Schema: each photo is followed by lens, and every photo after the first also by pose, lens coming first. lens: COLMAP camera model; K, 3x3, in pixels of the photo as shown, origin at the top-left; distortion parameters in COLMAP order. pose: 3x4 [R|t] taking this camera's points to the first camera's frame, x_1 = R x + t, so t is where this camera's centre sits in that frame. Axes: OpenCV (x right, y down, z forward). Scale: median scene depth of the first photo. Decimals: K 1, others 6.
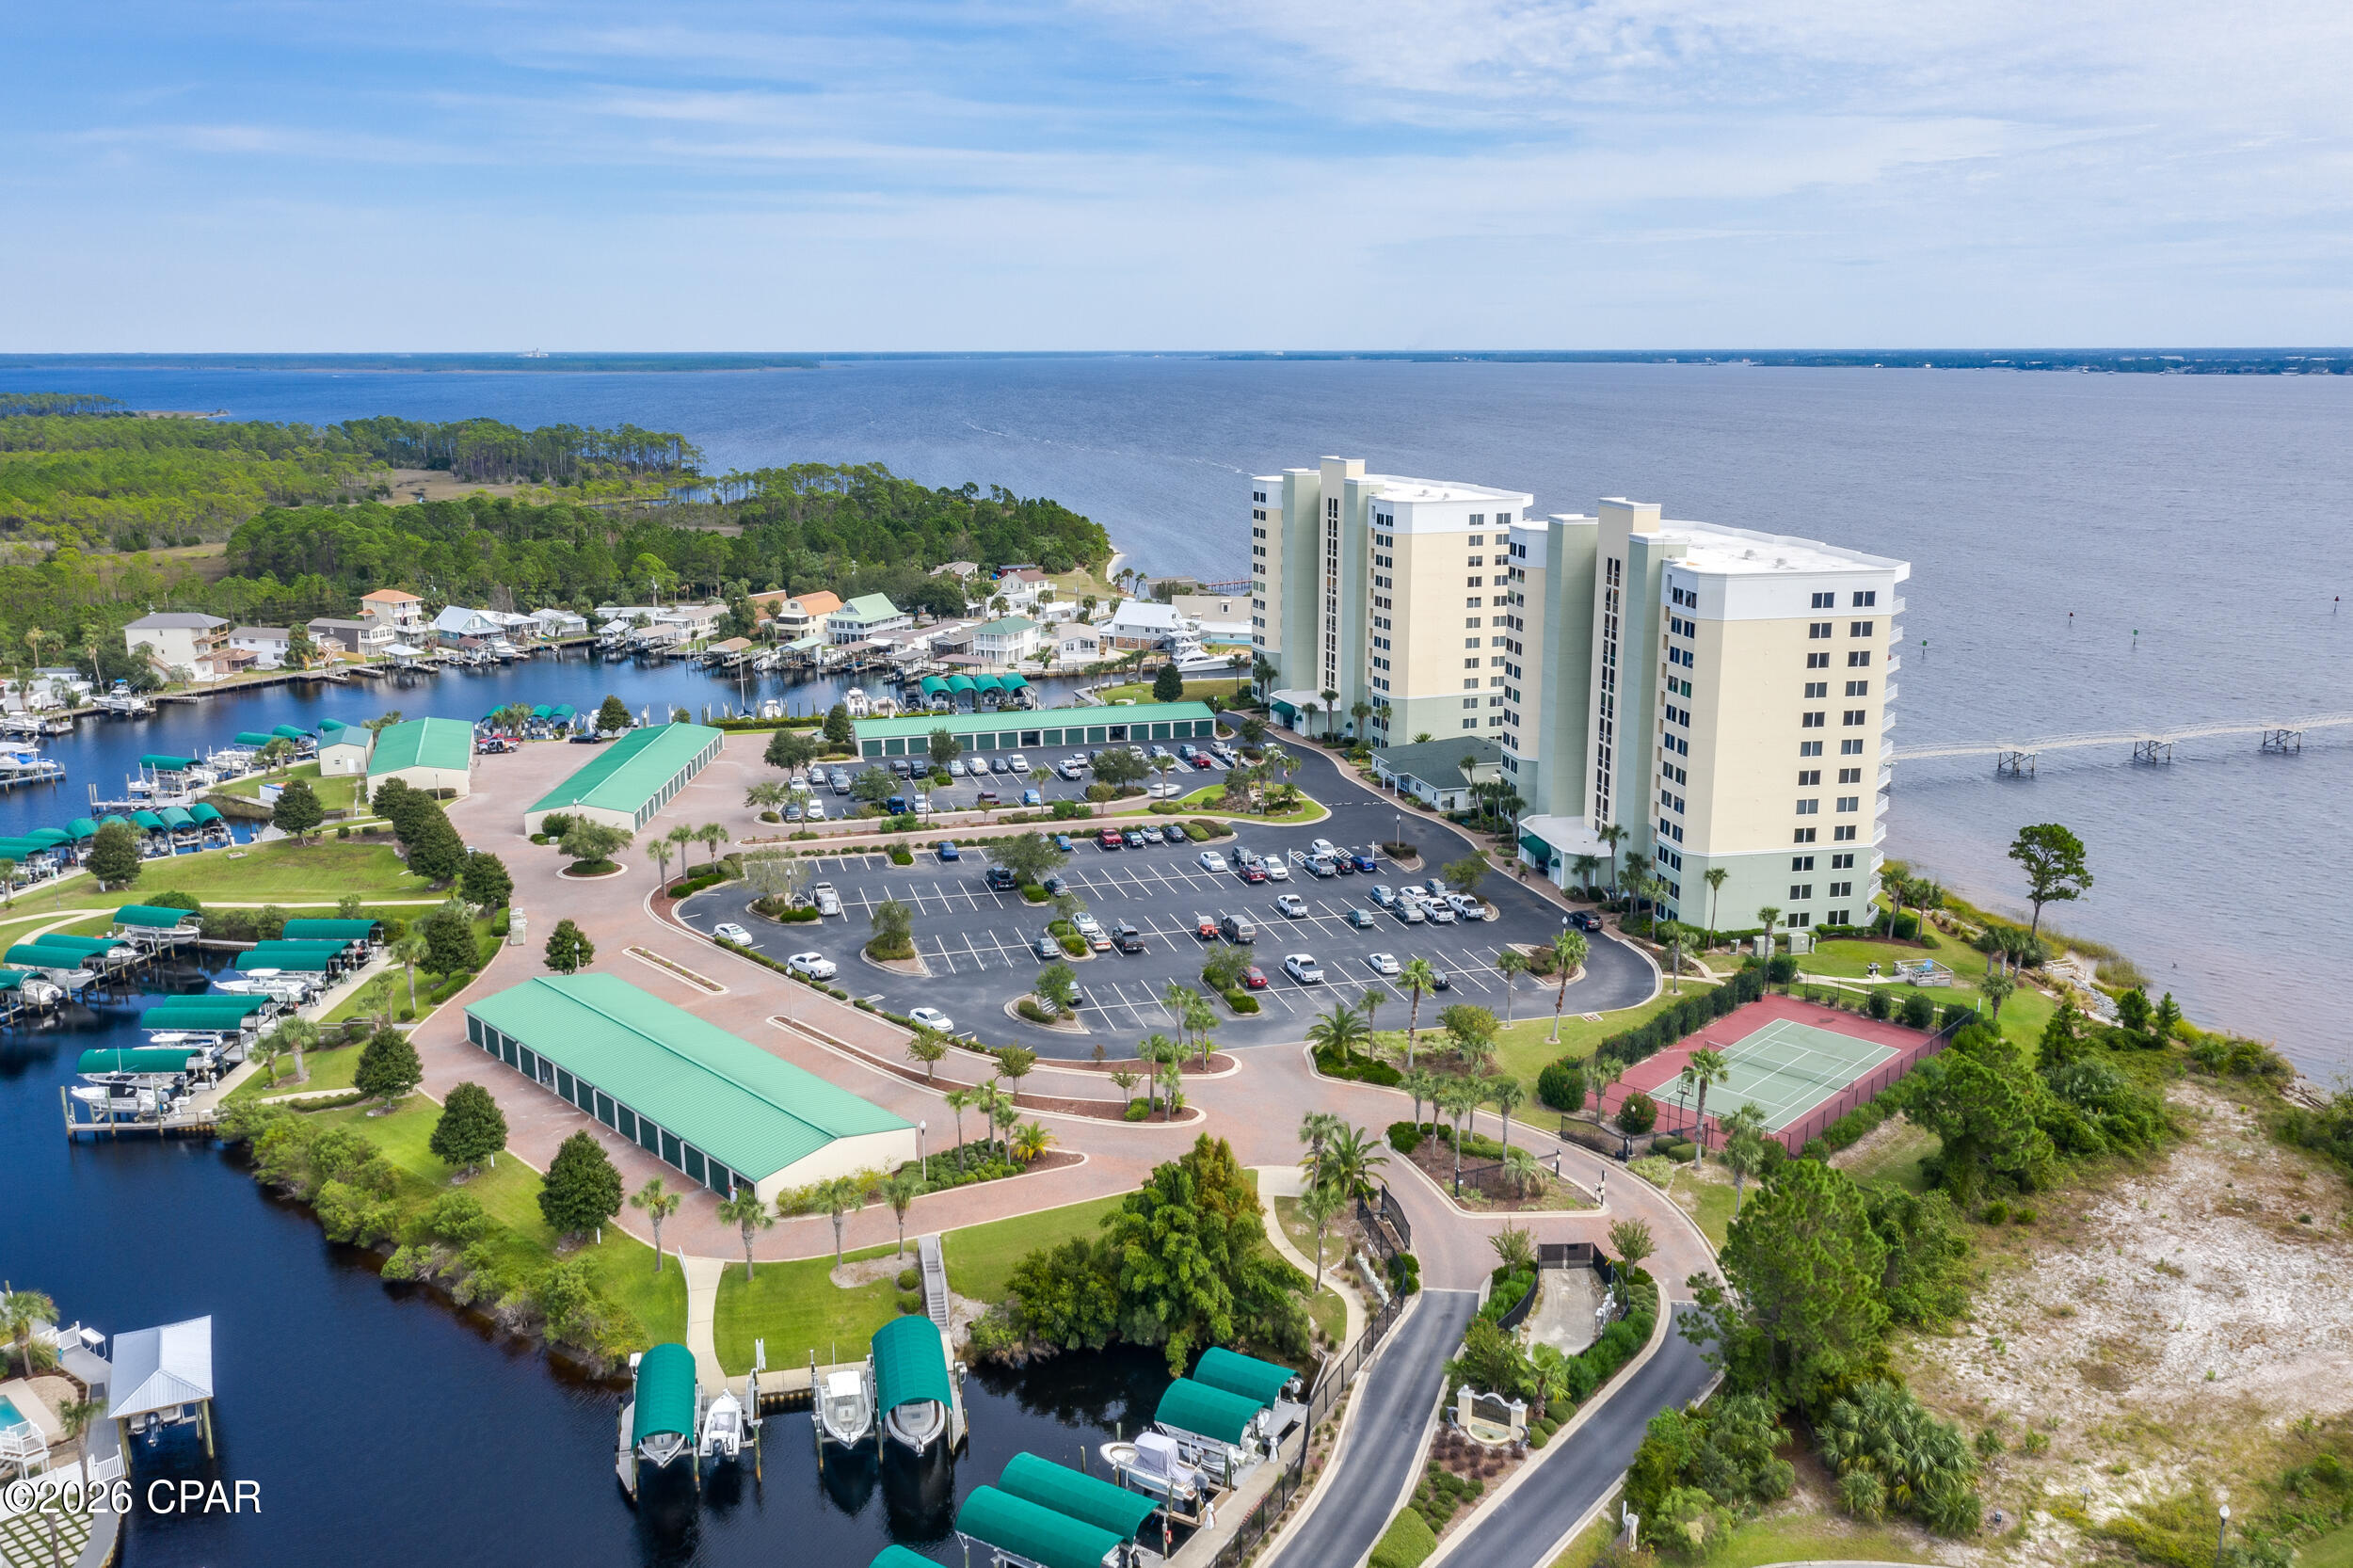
lens RADIAL K [[2038.5, 0, 1176.0], [0, 2038.5, 769.3], [0, 0, 1]] dist [-0.013740, 0.007638]
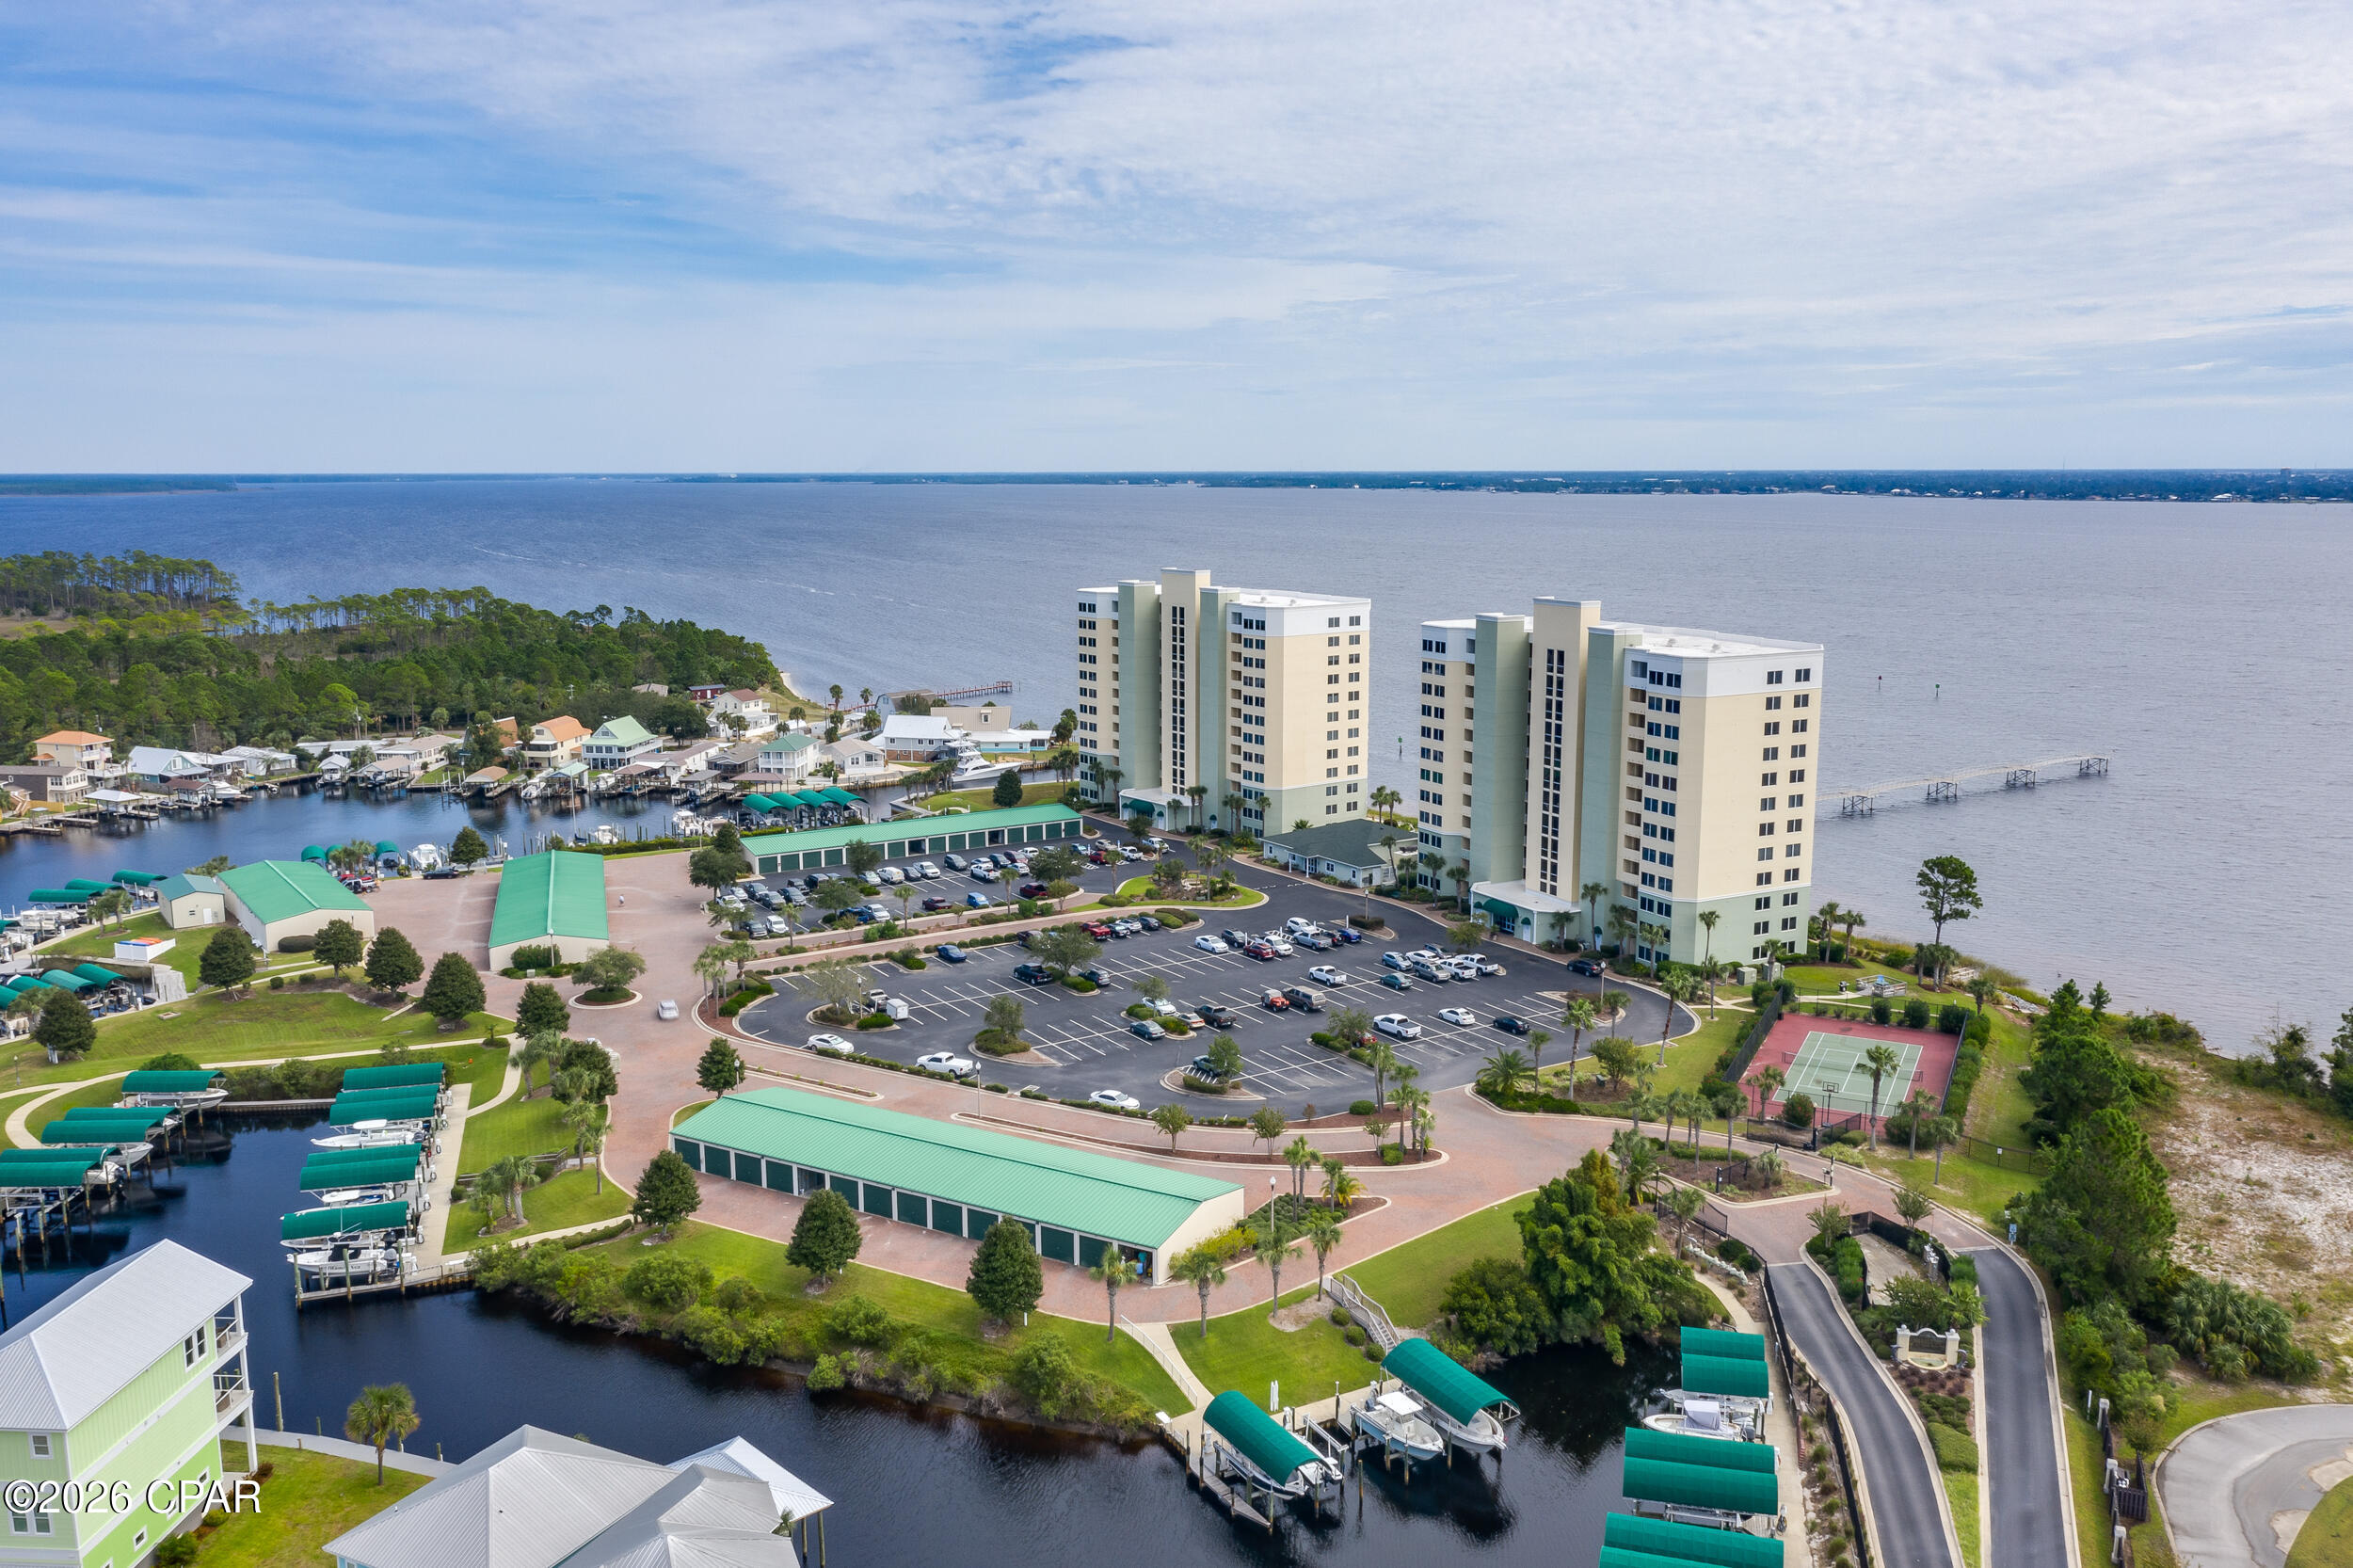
lens RADIAL K [[2038.5, 0, 1178.5], [0, 2038.5, 798.7], [0, 0, 1]] dist [-0.013740, 0.007638]
pose [[0.949075, -0.048022, 0.311369, -0.274807], [0.061923, 0.997470, -0.034905, 0.004770], [-0.308905, 0.052408, 0.949648, -0.006194]]
